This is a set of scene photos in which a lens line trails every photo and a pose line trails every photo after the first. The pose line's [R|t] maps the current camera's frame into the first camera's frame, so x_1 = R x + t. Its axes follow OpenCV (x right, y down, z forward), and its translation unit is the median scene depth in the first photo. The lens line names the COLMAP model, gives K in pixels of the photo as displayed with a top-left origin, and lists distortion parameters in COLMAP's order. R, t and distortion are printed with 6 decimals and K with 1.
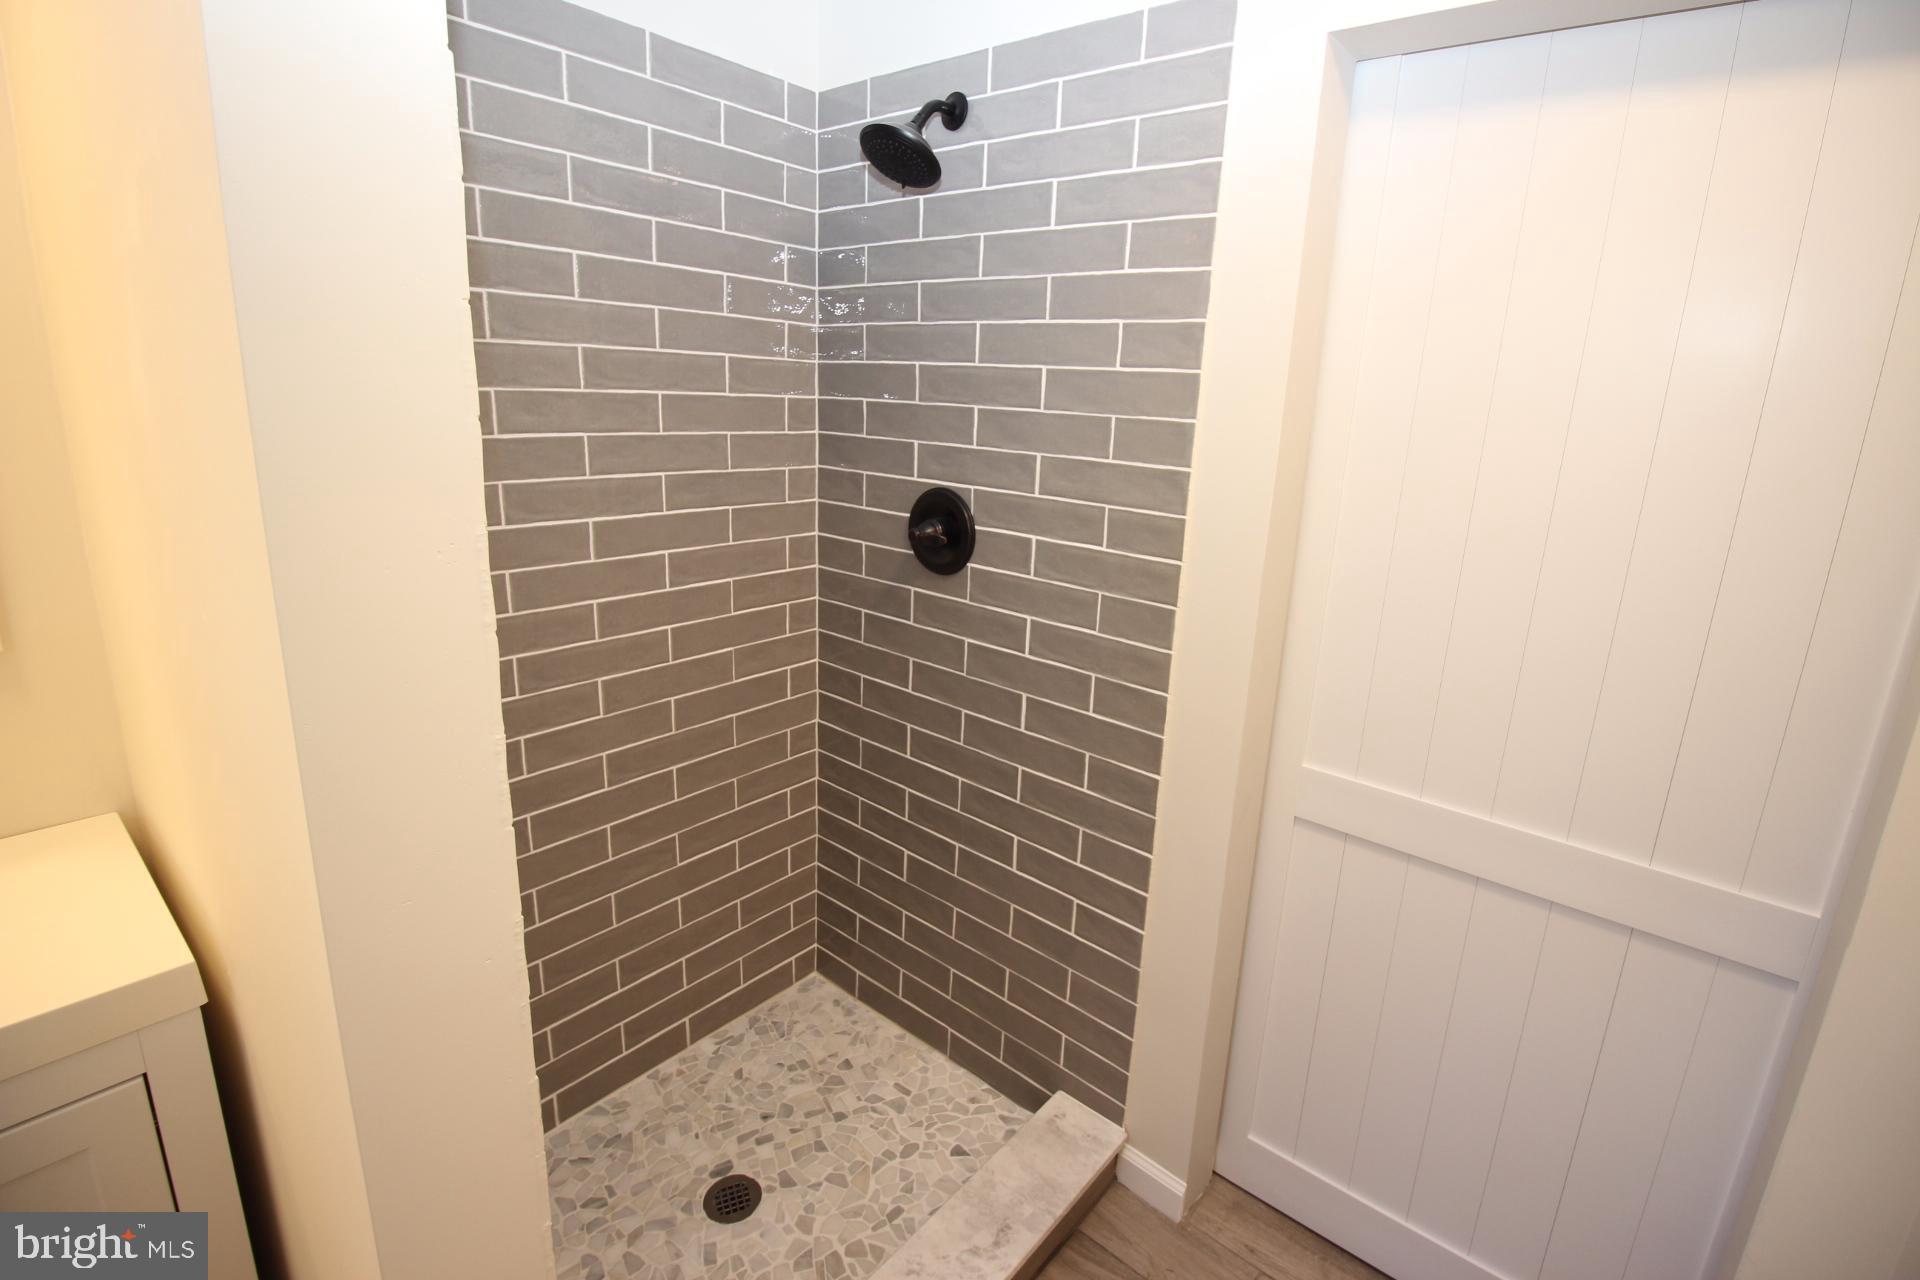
lens RADIAL K [[889.7, 0, 968.7], [0, 889.7, 606.6], [0, 0, 1]] dist [-0.003564, -0.010051]
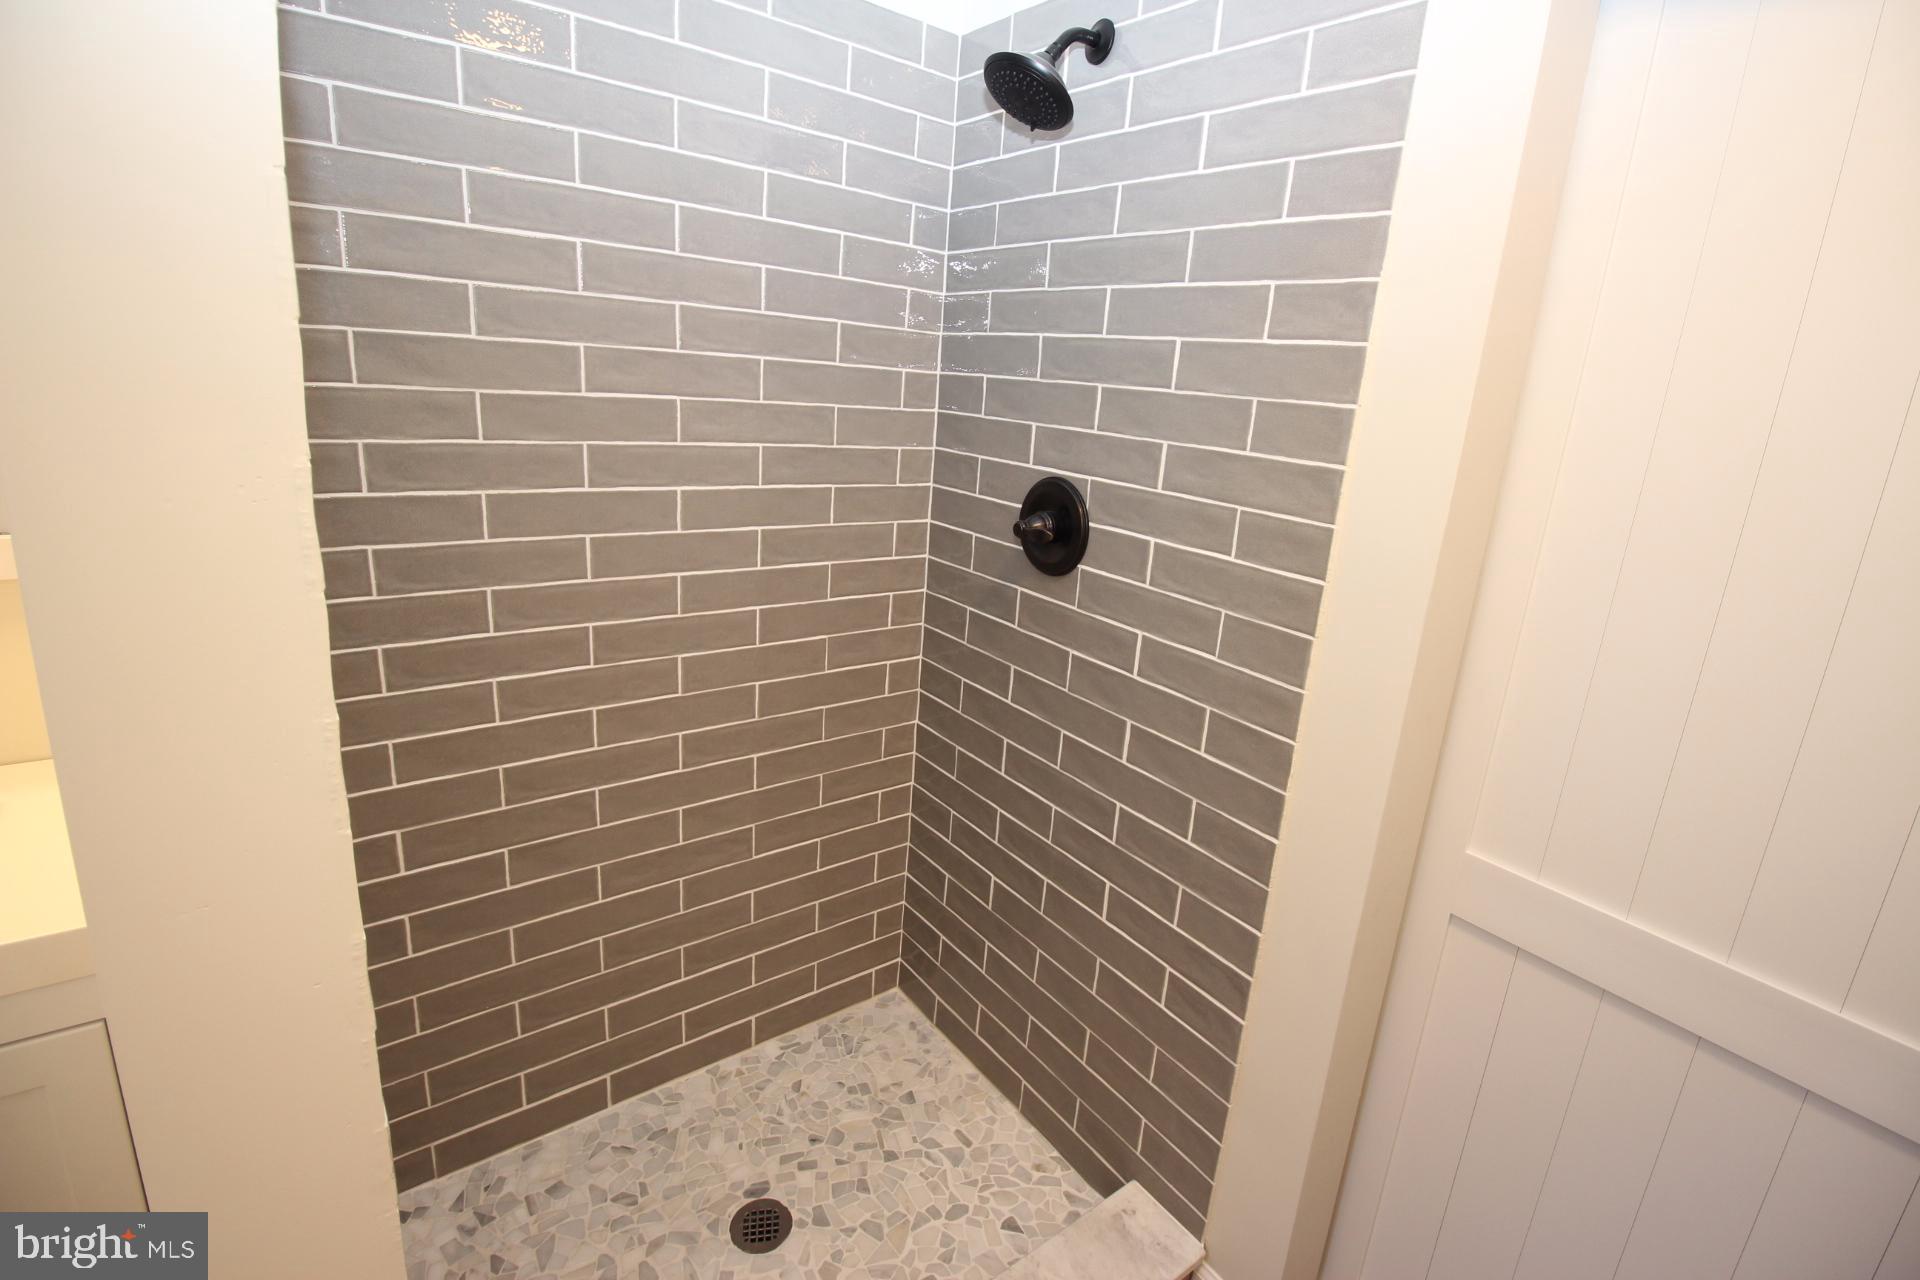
lens RADIAL K [[889.7, 0, 970.1], [0, 889.7, 607.7], [0, 0, 1]] dist [-0.003564, -0.010051]
pose [[0.975758, 0.086303, -0.201116, 0.077615], [-0.086126, 0.996238, 0.009648, -0.006019], [0.201192, 0.007907, 0.979520, 0.126184]]
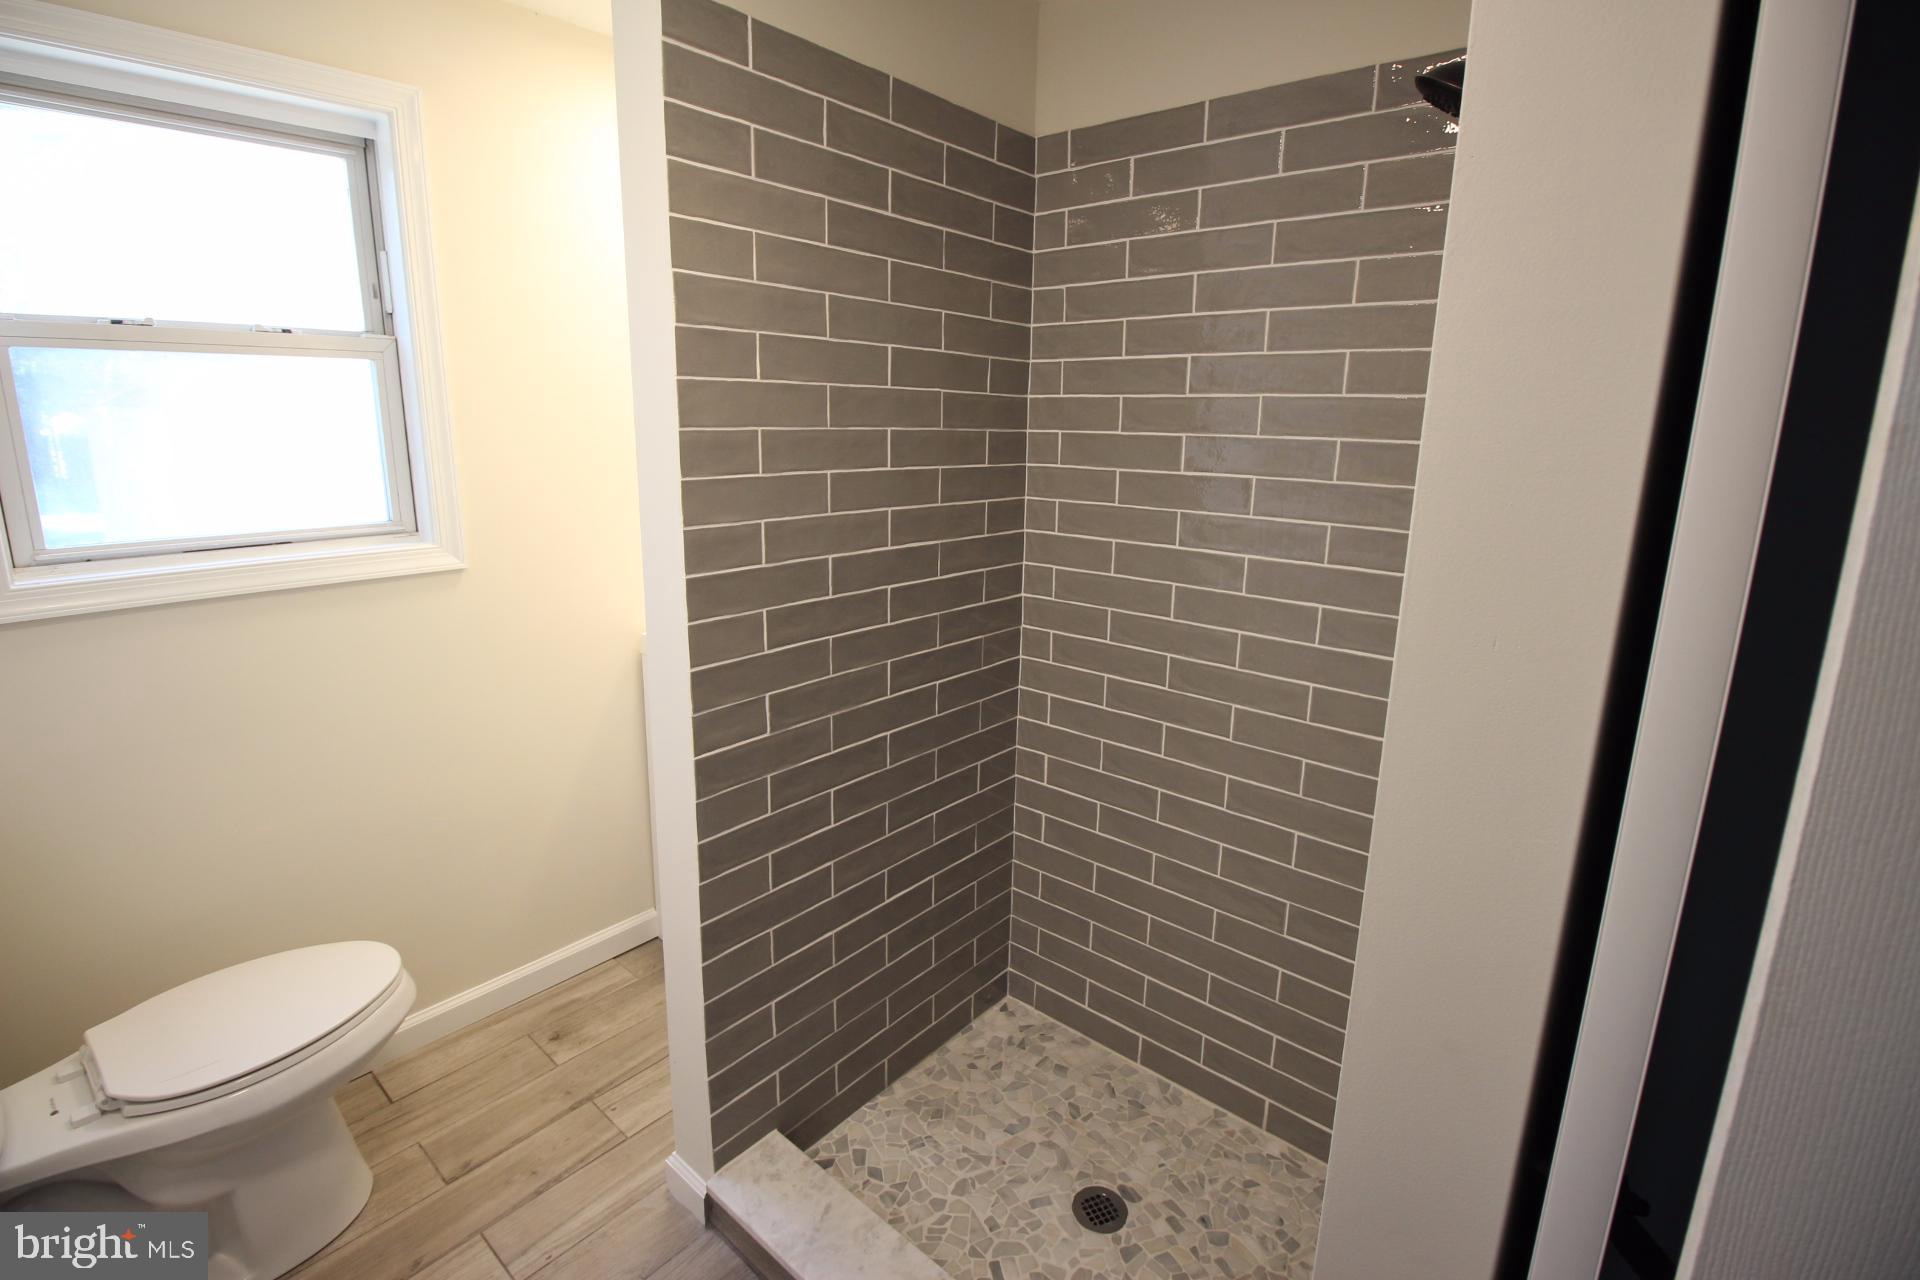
lens RADIAL K [[889.7, 0, 966.0], [0, 889.7, 606.6], [0, 0, 1]] dist [-0.003564, -0.010051]
pose [[-0.004346, 0.171134, -0.985238, 0.617615], [-0.260929, 0.950922, 0.166325, -0.124607], [0.965348, 0.257800, 0.040521, 0.619197]]
